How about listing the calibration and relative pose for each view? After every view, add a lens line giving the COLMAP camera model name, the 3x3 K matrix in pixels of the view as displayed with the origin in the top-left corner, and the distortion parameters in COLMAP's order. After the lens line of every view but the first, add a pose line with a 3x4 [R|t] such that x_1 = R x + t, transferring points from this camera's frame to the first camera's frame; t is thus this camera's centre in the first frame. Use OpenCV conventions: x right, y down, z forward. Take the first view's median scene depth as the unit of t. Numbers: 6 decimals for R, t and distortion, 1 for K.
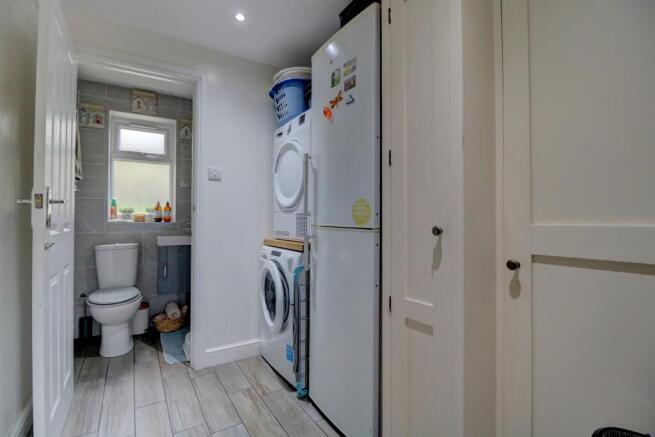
lens RADIAL K [[306.9, 0, 328.6], [0, 306.9, 218.8], [0, 0, 1]] dist [-0.011097, -0.004966]
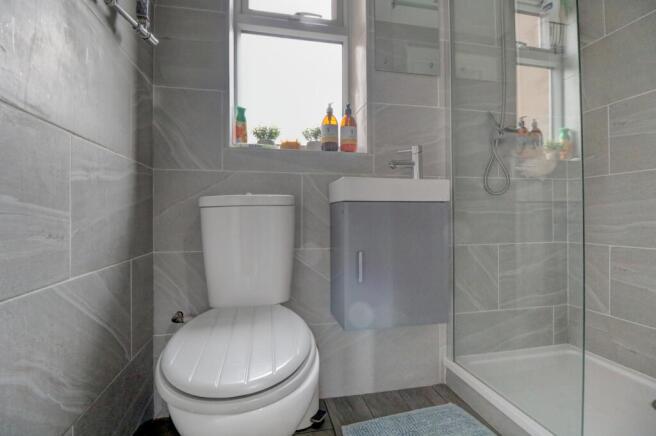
lens RADIAL K [[307.3, 0, 327.2], [0, 307.3, 217.3], [0, 0, 1]] dist [-0.011097, -0.004966]
pose [[0.937055, -0.014738, -0.348870, -0.421912], [0.018267, 0.999810, 0.006828, 0.102706], [0.348703, -0.012771, 0.937146, 0.607002]]
